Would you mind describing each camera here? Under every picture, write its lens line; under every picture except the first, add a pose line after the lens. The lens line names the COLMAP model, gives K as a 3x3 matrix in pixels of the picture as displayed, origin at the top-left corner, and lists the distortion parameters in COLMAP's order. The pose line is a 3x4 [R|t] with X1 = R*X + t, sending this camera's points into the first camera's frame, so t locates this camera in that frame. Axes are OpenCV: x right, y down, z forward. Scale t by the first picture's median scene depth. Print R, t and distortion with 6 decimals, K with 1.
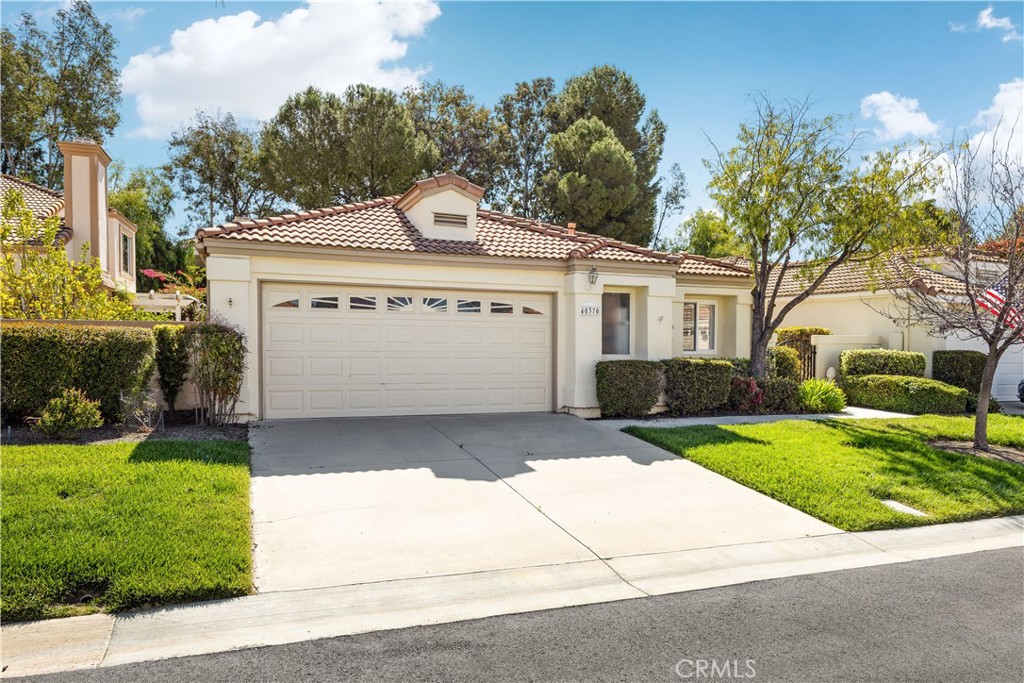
lens RADIAL K [[907.2, 0, 510.7], [0, 907.2, 371.3], [0, 0, 1]] dist [0.001820, -0.011729]
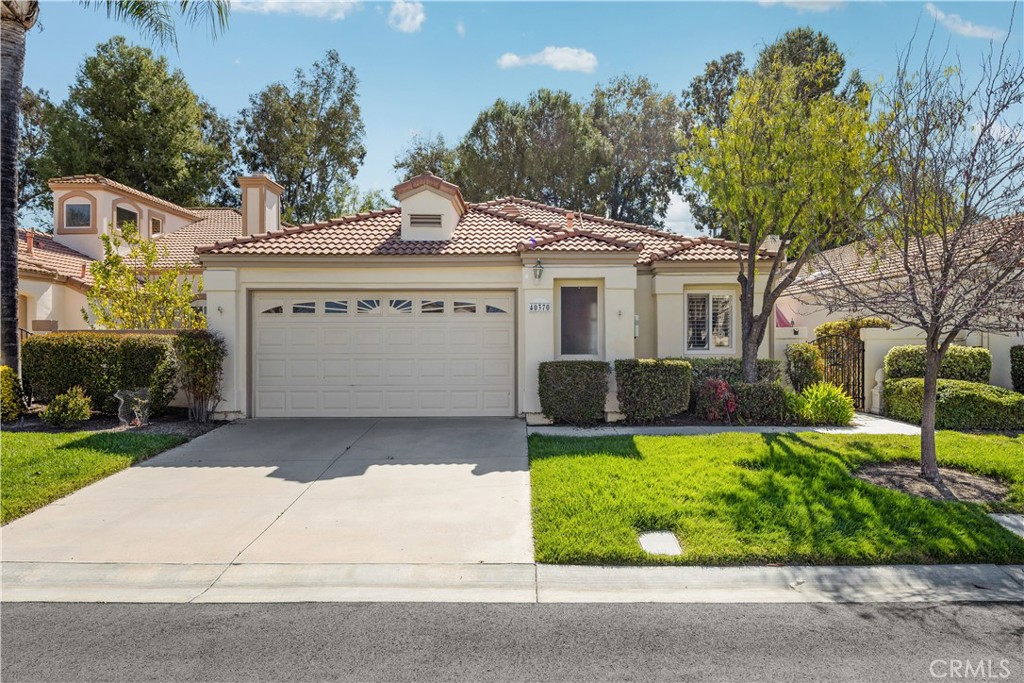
lens RADIAL K [[931.6, 0, 512.0], [0, 931.6, 341.5], [0, 0, 1]] dist [0.004010, -0.003236]
pose [[0.885990, -0.015899, -0.463432, 0.494567], [-0.002458, 0.999237, -0.038981, 0.004863], [0.463698, 0.035676, 0.885275, 0.149012]]
